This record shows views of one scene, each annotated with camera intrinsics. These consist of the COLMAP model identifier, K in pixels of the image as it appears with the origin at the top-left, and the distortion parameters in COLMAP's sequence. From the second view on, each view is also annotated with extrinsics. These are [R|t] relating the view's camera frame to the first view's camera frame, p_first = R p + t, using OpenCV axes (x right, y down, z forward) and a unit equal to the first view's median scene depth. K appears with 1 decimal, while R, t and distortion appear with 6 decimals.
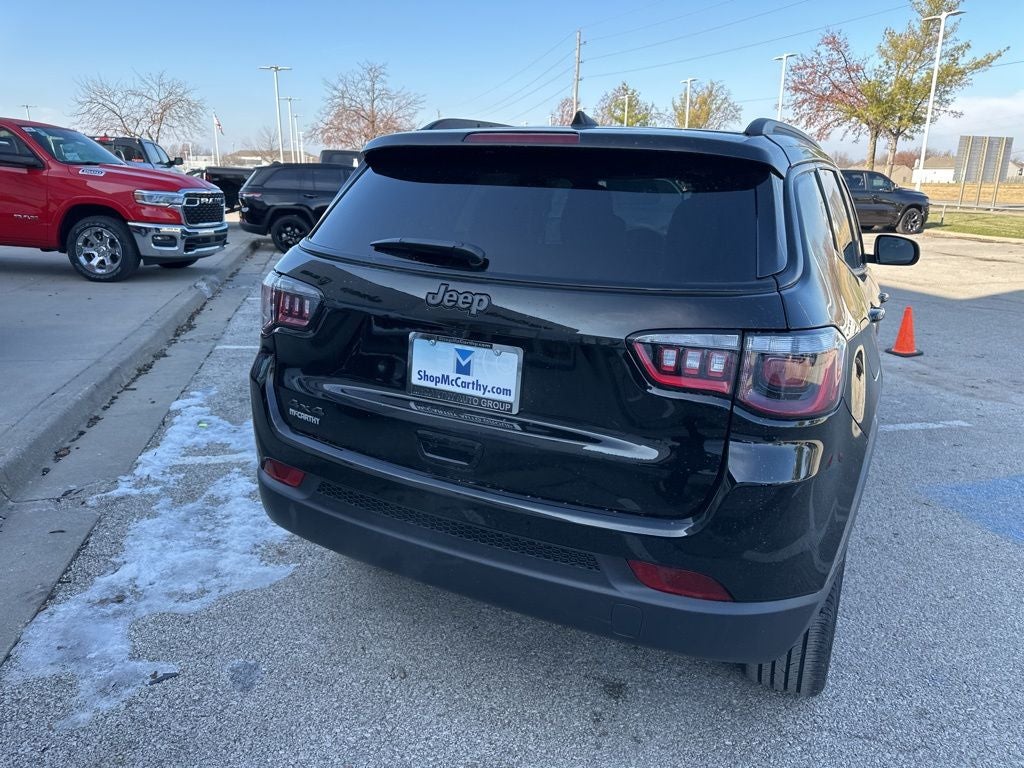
lens RADIAL K [[719.1, 0, 512.0], [0, 719.1, 384.0], [0, 0, 1]] dist [0.040501, -0.046057]
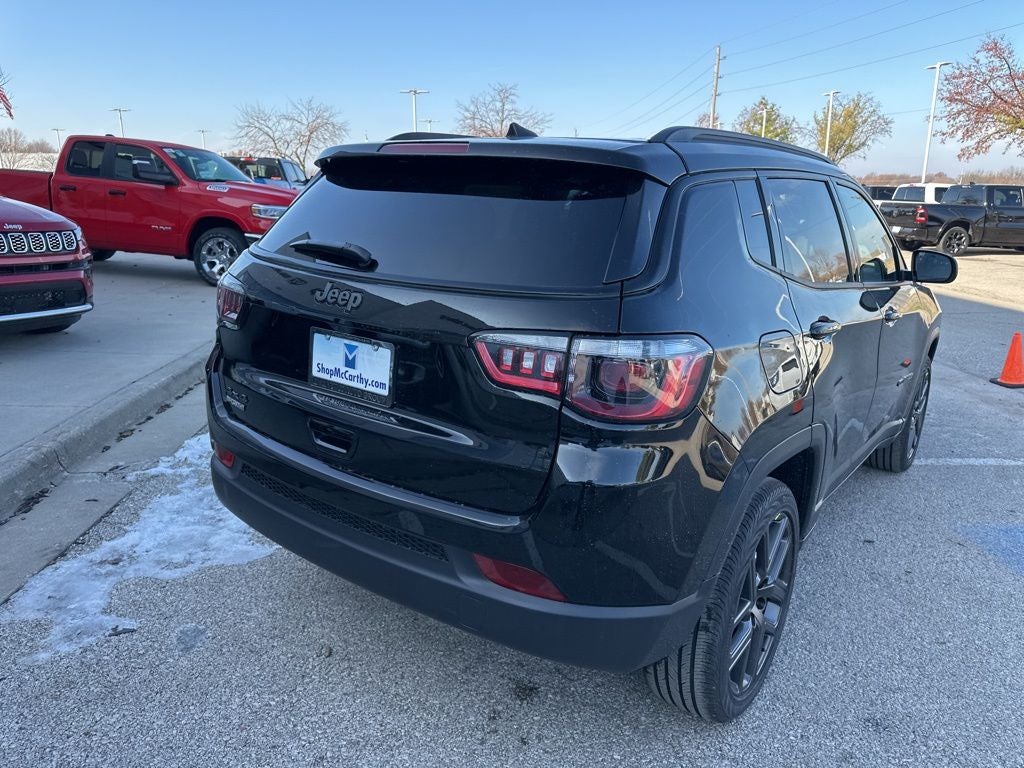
lens RADIAL K [[719.1, 0, 512.0], [0, 719.1, 384.0], [0, 0, 1]] dist [0.040501, -0.046057]
pose [[0.983482, 0.045859, -0.175098, 0.212825], [-0.049759, 0.998600, -0.017946, 0.010532], [0.174030, 0.026362, 0.984387, -0.003319]]
